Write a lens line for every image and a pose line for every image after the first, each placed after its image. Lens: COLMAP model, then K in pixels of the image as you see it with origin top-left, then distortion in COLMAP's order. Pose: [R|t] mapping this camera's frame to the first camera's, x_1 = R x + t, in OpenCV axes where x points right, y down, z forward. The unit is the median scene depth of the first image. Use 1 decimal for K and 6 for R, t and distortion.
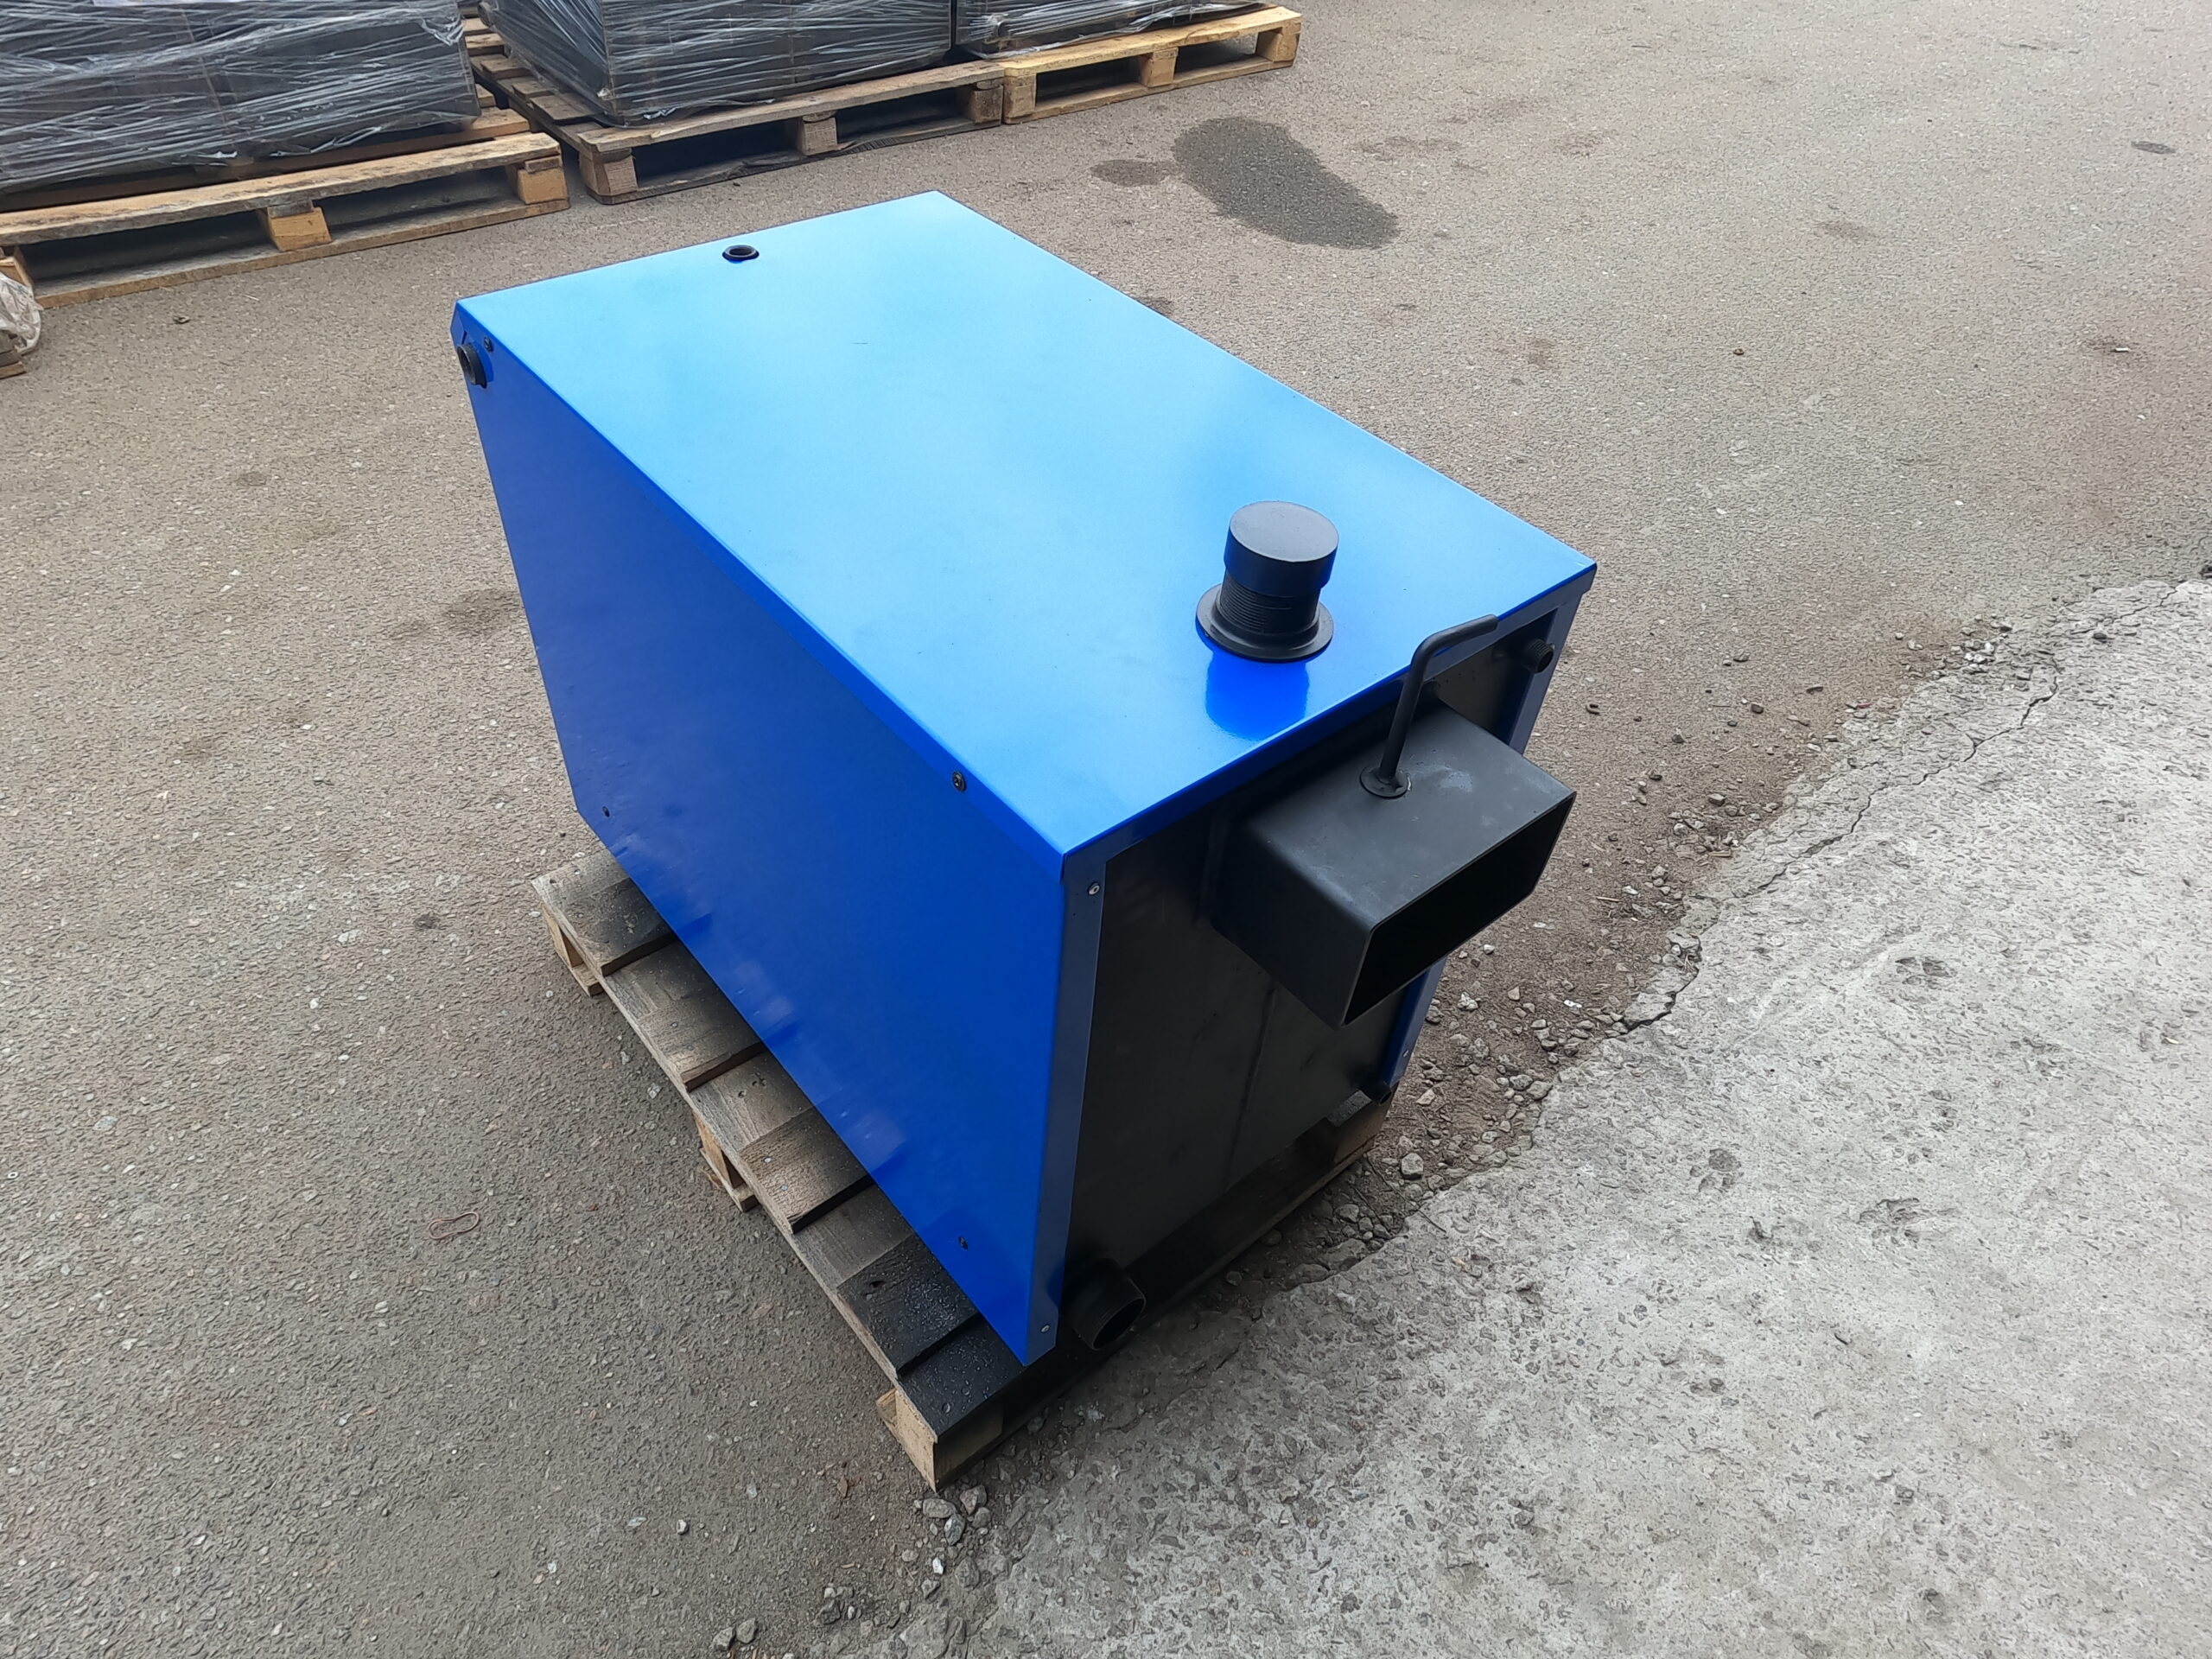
lens RADIAL K [[1389.1, 0, 1106.5], [0, 1389.1, 833.8], [0, 0, 1]] dist [-0.032952, 0.041143]
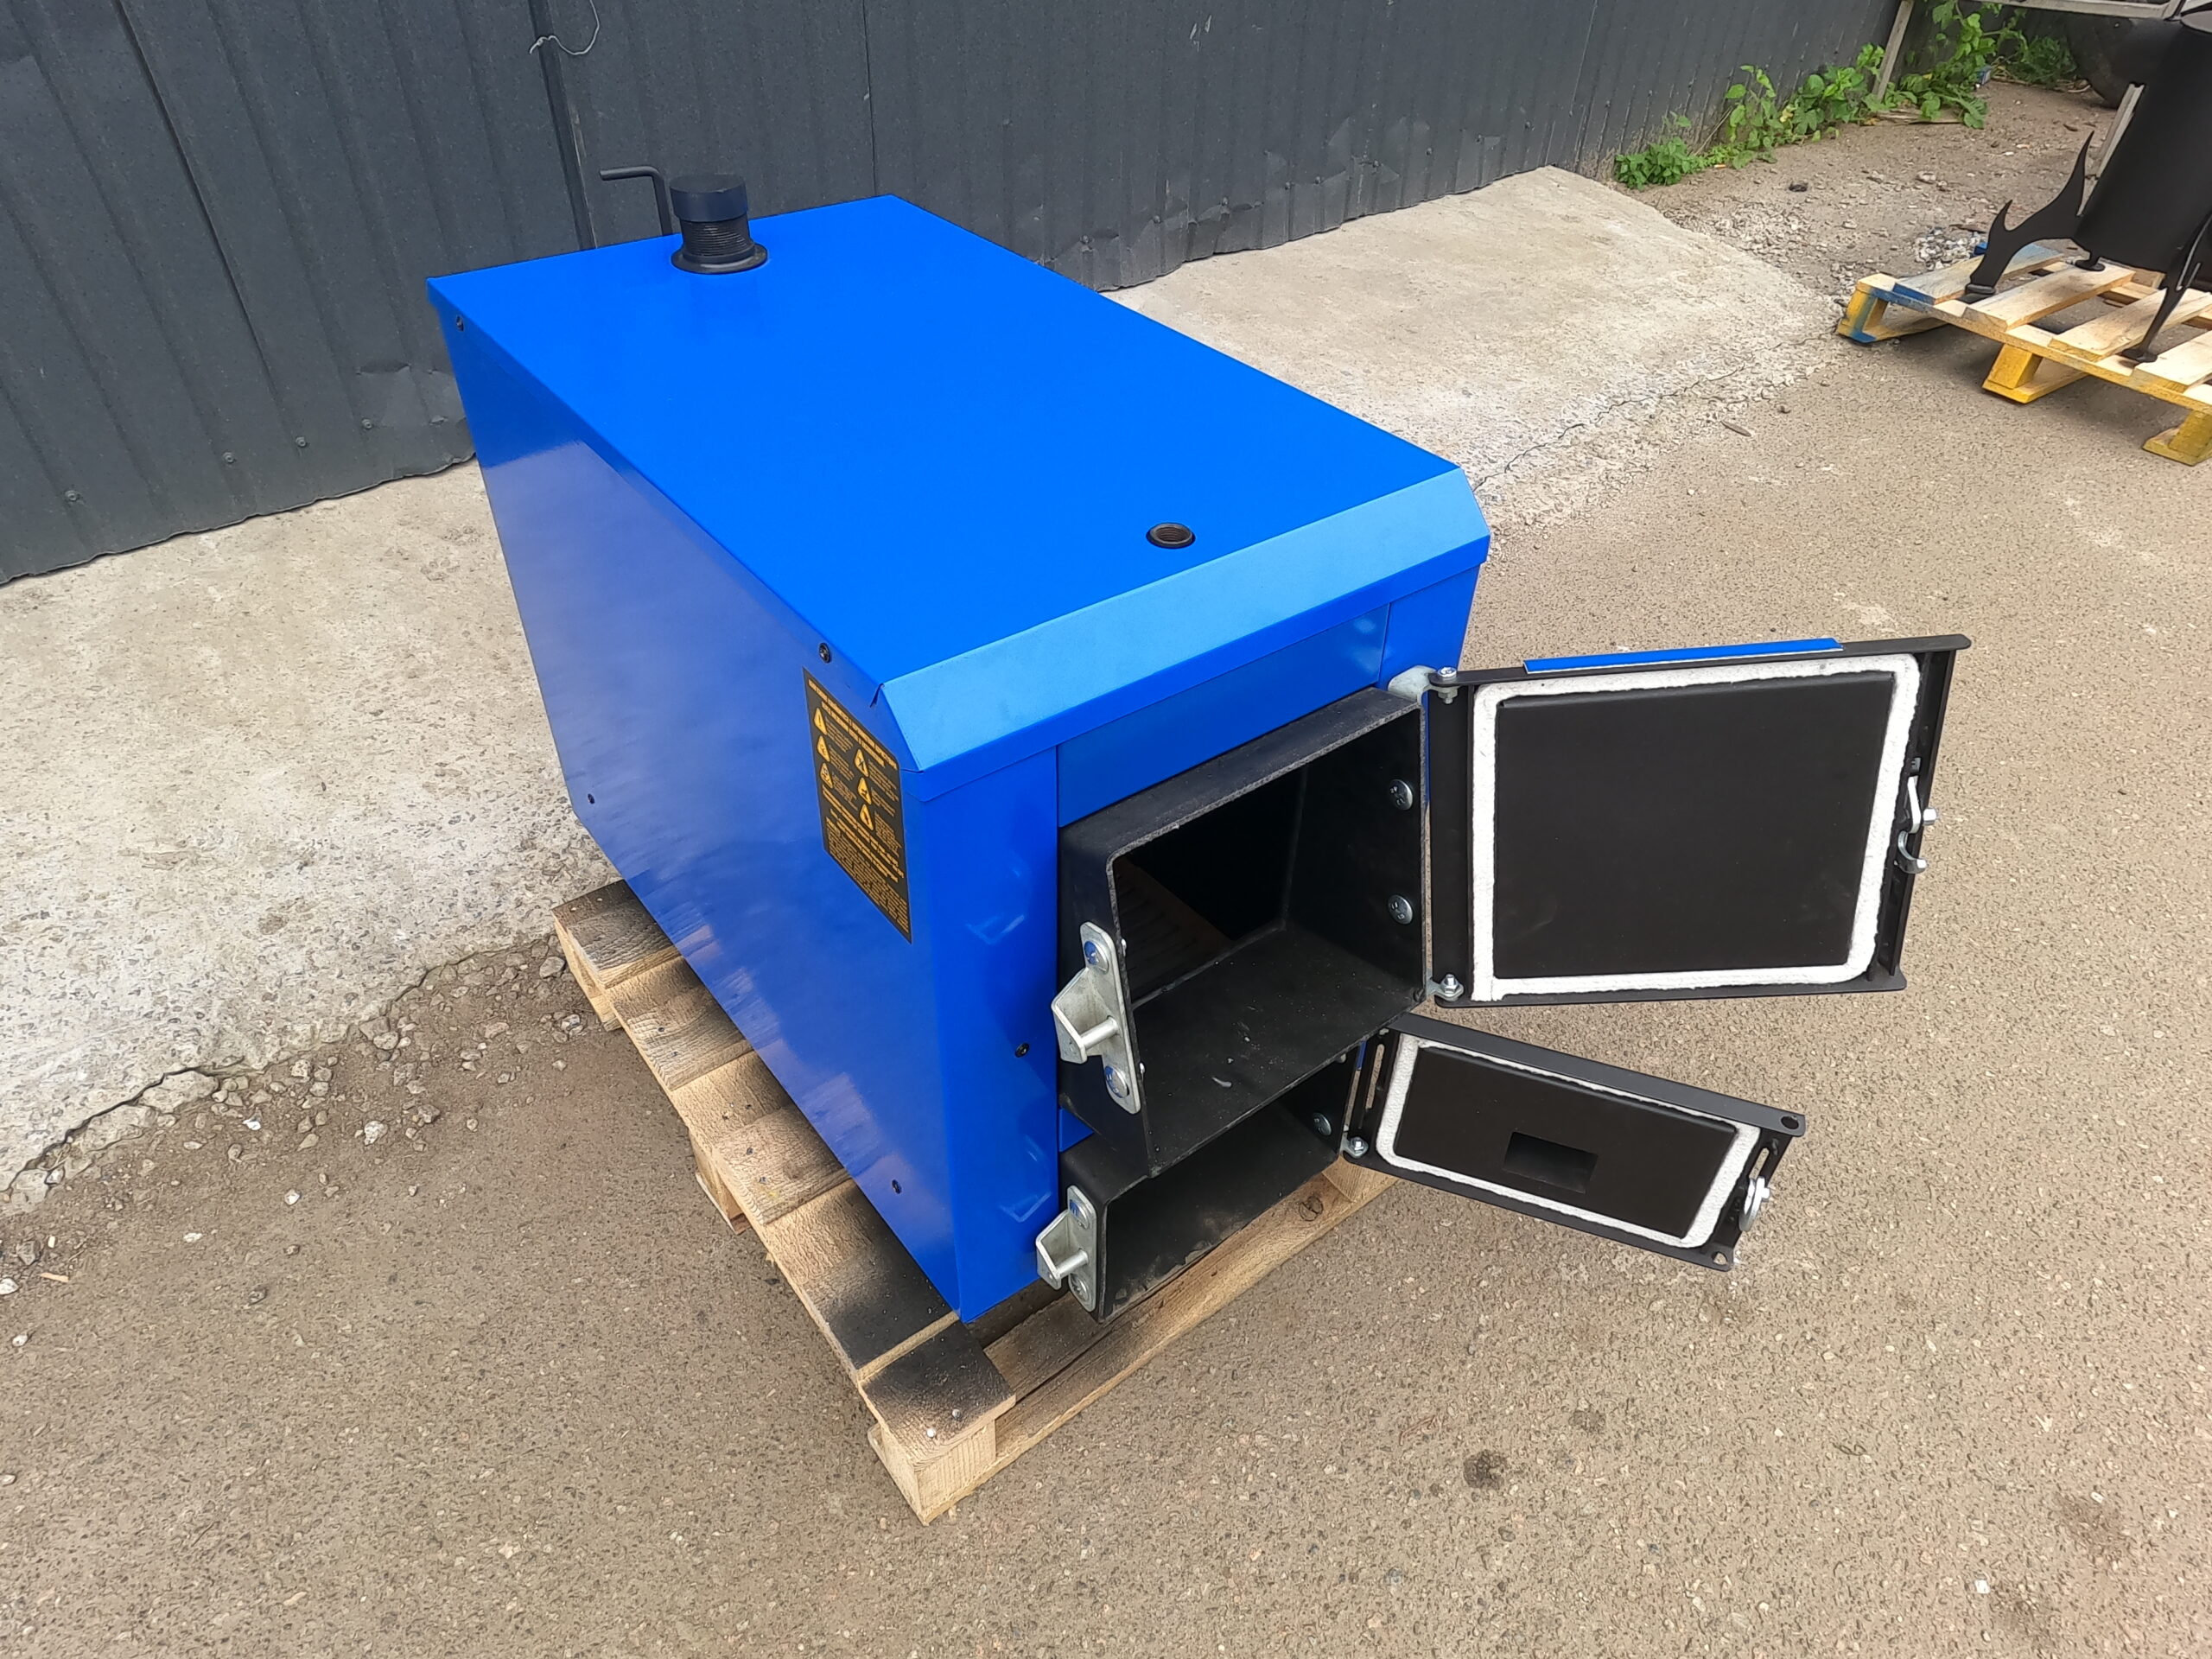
lens RADIAL K [[1389.1, 0, 1107.2], [0, 1389.1, 833.9], [0, 0, 1]] dist [-0.032952, 0.041143]
pose [[-0.994352, -0.102966, -0.025739, -0.152955], [-0.035191, 0.091058, 0.995224, -0.752747], [-0.100130, 0.990508, -0.094167, 0.816805]]
